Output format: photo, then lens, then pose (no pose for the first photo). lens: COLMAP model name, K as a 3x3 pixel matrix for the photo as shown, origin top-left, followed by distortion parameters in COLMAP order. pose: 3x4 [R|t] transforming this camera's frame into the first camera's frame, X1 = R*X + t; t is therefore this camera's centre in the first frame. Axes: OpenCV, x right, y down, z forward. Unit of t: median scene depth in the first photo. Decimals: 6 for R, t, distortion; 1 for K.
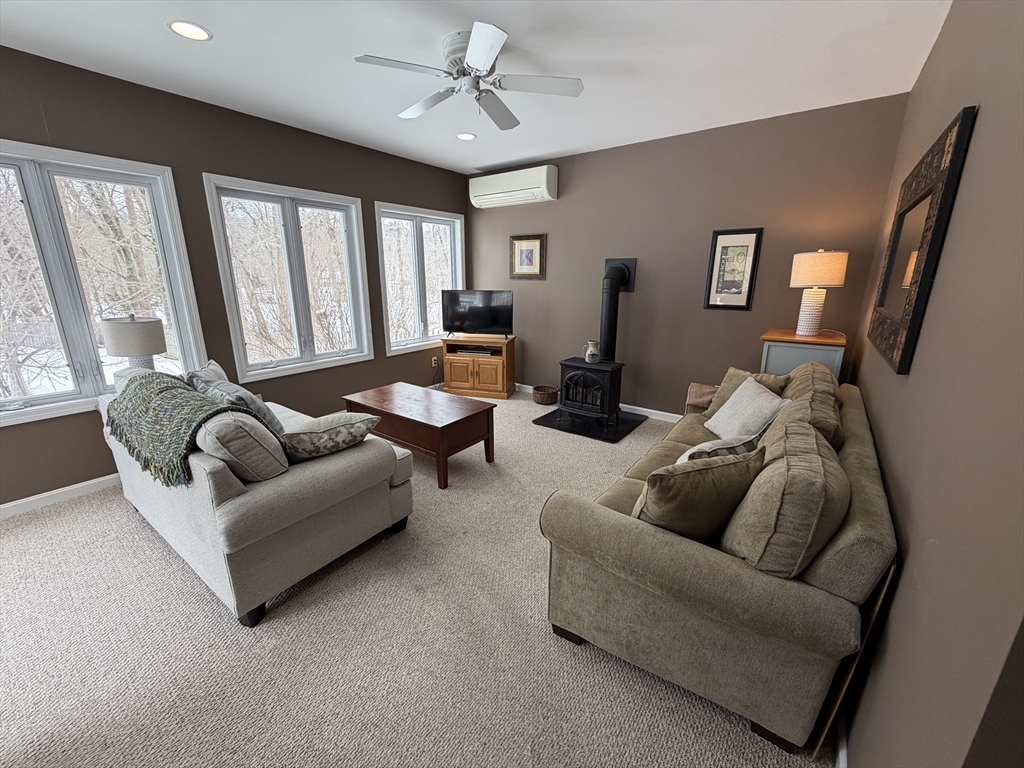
lens RADIAL K [[404.4, 0, 510.4], [0, 404.4, 383.0], [0, 0, 1]] dist [0.001075, 0.000307]
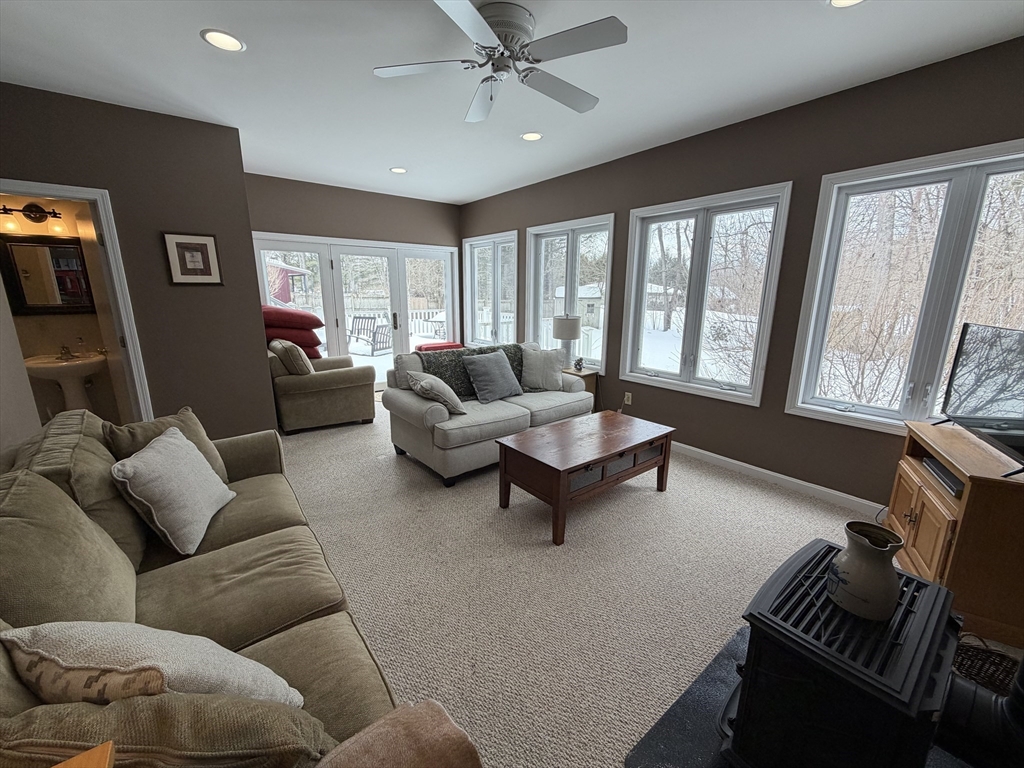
lens RADIAL K [[404.4, 0, 508.9], [0, 404.4, 383.2], [0, 0, 1]] dist [0.001075, 0.000307]
pose [[-0.266129, 0.236087, -0.934579, 0.489199], [-0.233663, 0.924827, 0.300161, -0.231847], [0.935188, 0.298258, -0.190959, 0.783675]]
